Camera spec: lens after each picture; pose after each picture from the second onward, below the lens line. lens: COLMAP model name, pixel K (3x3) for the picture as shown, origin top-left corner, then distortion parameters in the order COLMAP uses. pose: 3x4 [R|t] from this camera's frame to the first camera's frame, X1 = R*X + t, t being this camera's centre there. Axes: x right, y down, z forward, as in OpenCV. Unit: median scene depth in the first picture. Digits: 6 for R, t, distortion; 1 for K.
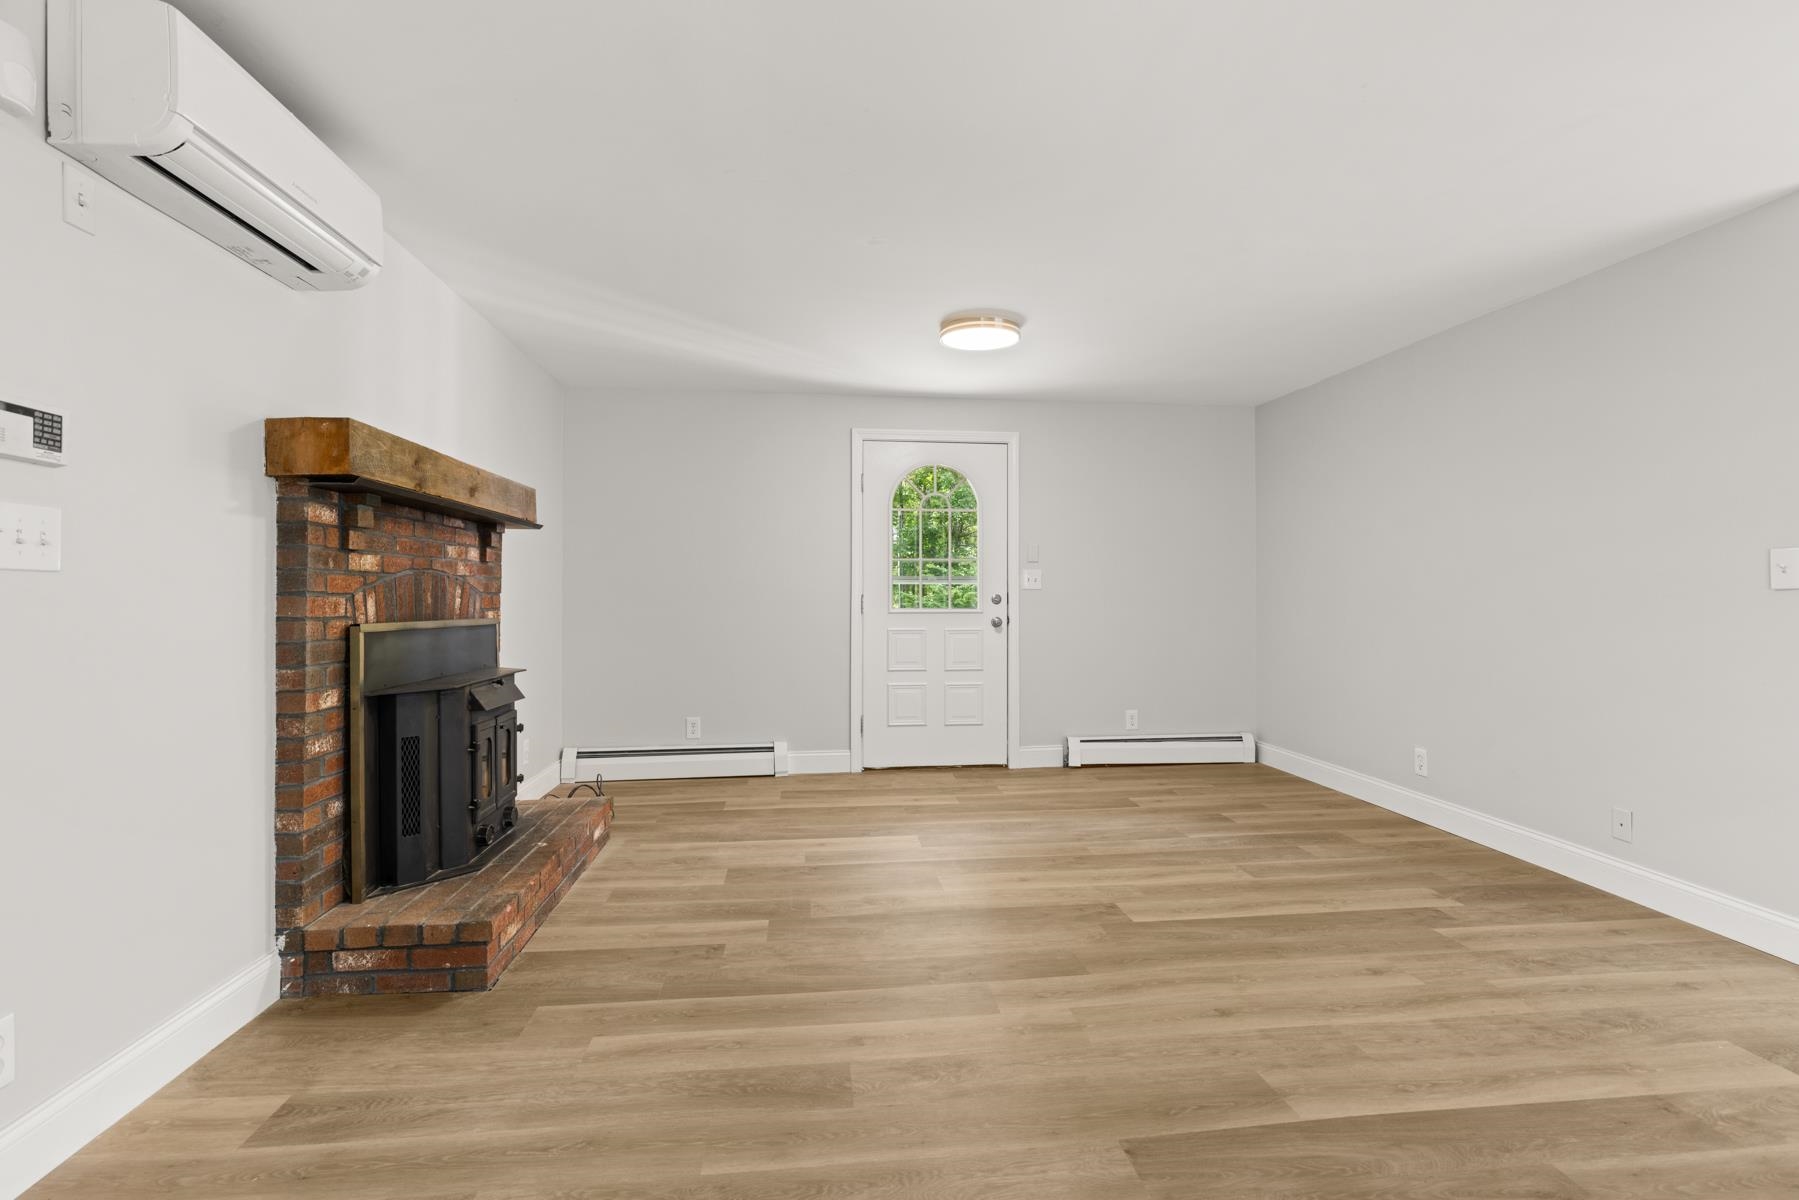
lens RADIAL K [[840.8, 0, 906.6], [0, 840.8, 600.4], [0, 0, 1]] dist [0.000061, -0.000120]
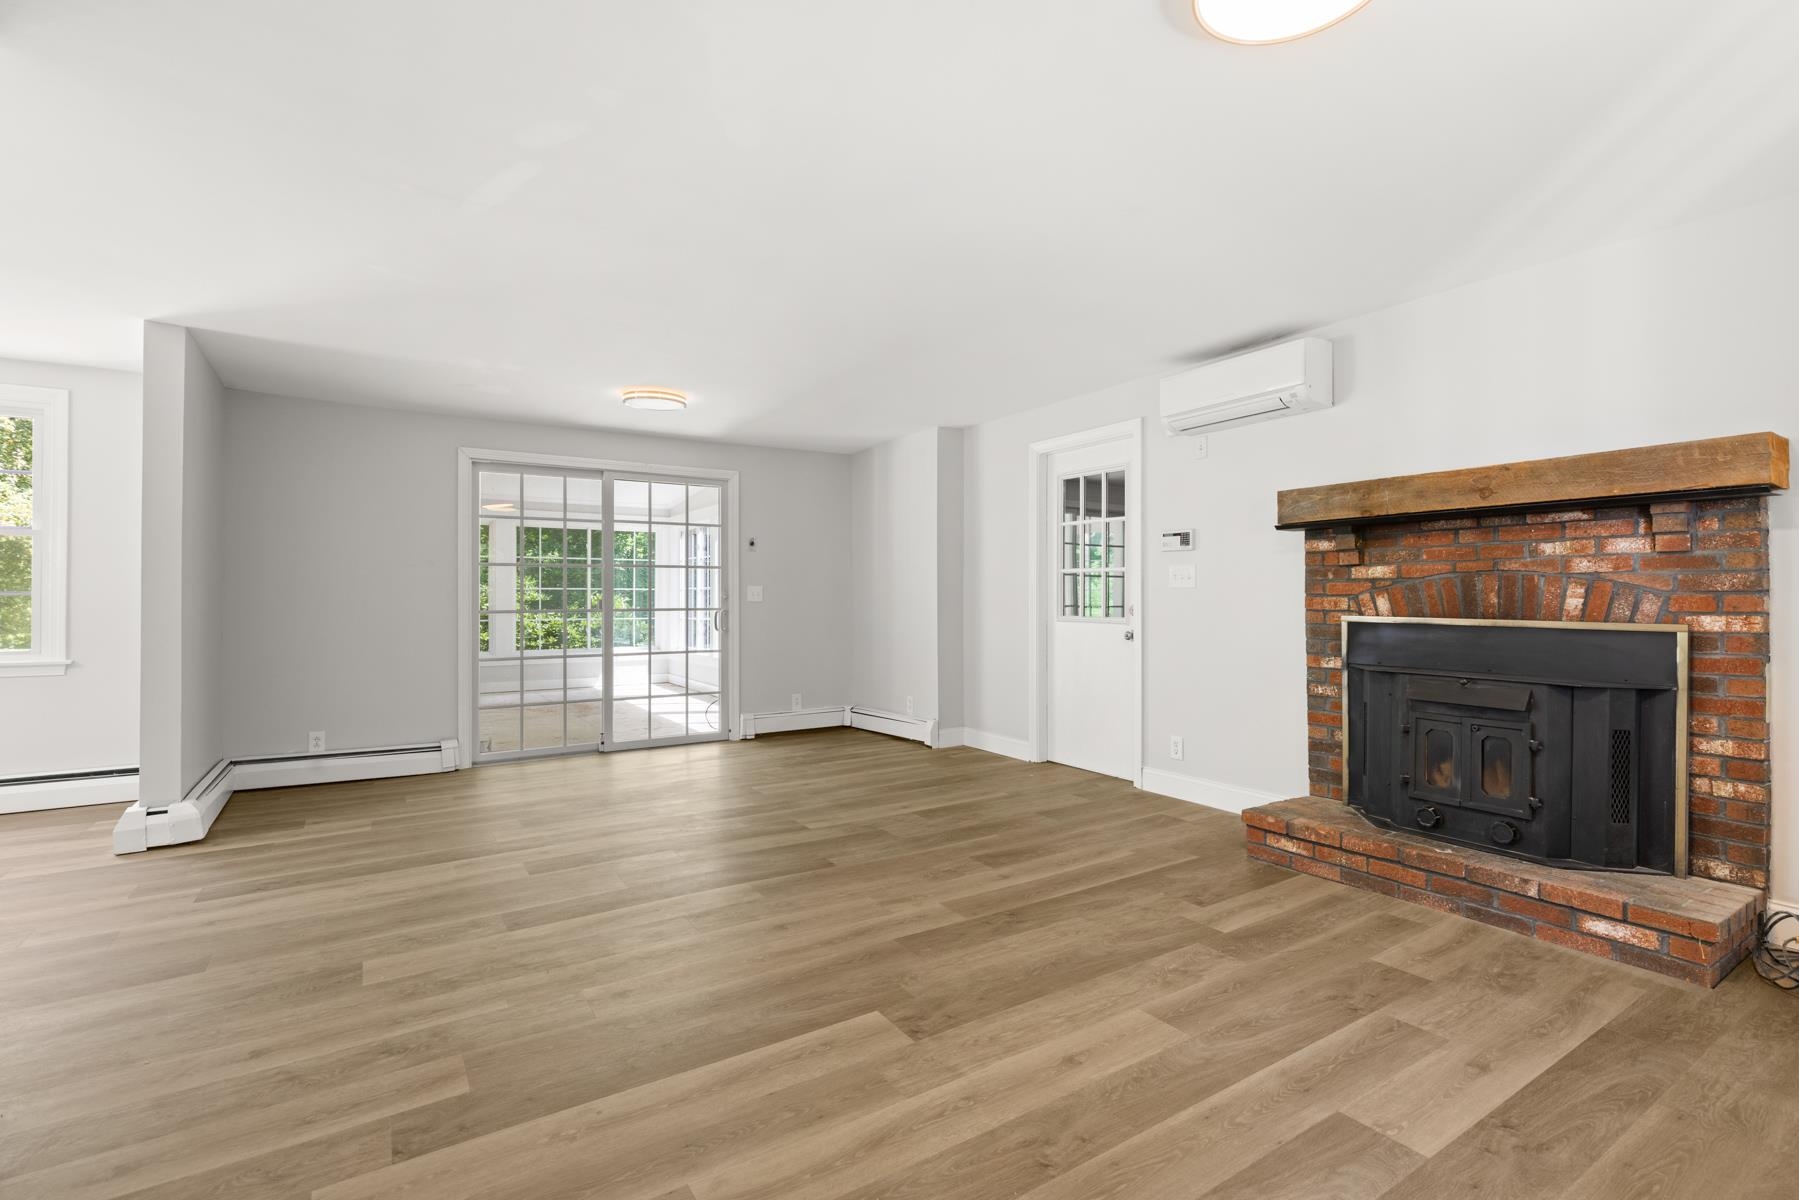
lens RADIAL K [[840.8, 0, 904.6], [0, 840.8, 596.9], [0, 0, 1]] dist [0.000061, -0.000120]
pose [[-0.898193, 0.002034, -0.439596, 0.617149], [0.001053, 0.999996, 0.002476, -0.007630], [0.439600, 0.001761, -0.898192, 1.787523]]
